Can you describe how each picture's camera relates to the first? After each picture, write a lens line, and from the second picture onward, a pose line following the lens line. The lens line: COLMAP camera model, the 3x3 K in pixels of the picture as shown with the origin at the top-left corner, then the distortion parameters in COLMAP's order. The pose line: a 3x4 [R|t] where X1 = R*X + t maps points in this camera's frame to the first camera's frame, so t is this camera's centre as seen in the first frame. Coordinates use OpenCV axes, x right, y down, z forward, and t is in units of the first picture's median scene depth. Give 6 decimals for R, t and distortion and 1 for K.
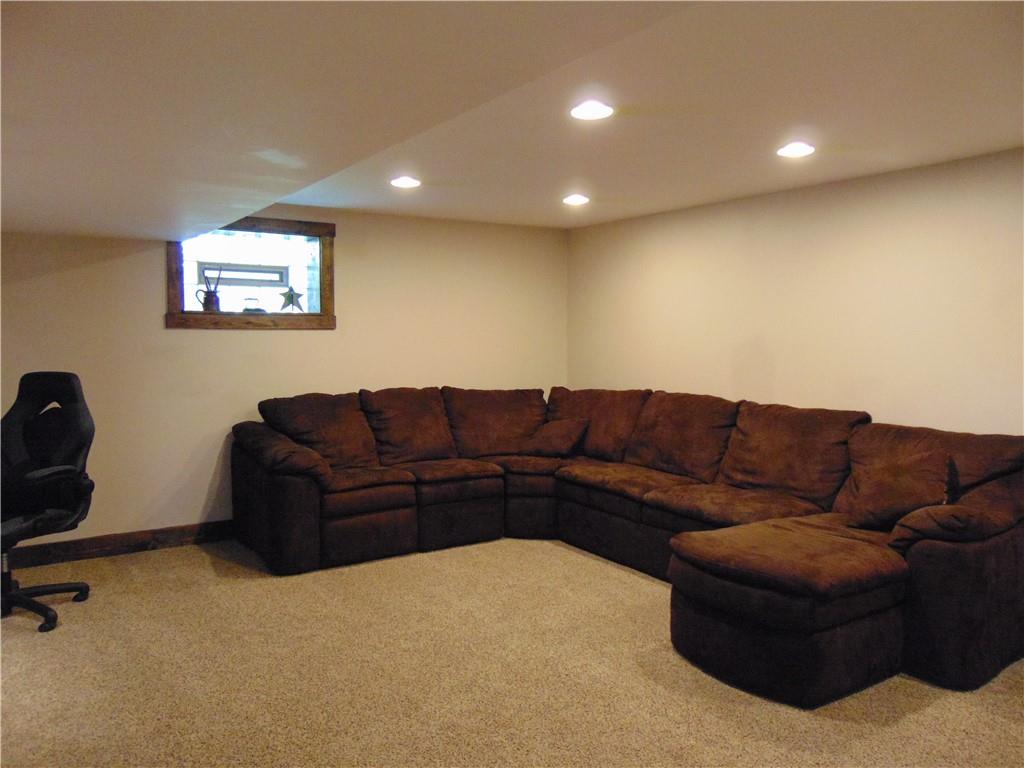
lens RADIAL K [[763.5, 0, 512.0], [0, 763.5, 384.0], [0, 0, 1]] dist [-0.072194, 0.104879]
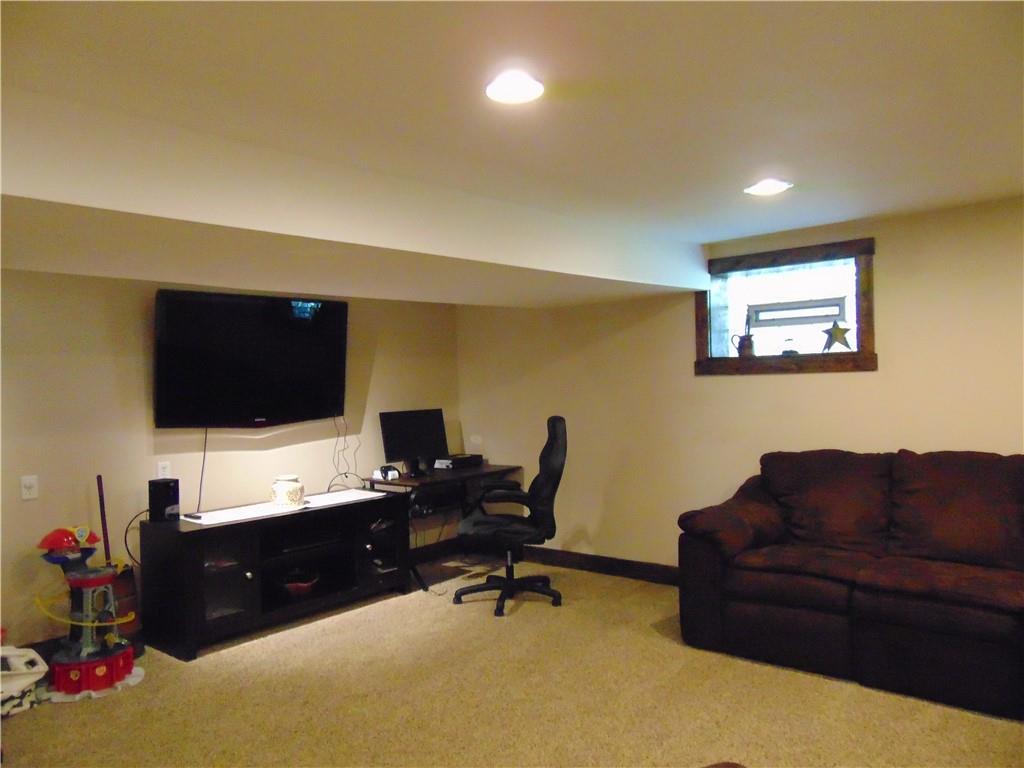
lens RADIAL K [[763.5, 0, 512.0], [0, 763.5, 384.0], [0, 0, 1]] dist [-0.072194, 0.104879]
pose [[0.260077, -0.004055, -0.965579, 0.455441], [-0.027315, 0.999560, -0.011555, -0.041033], [0.965202, 0.029380, 0.259851, 0.462206]]
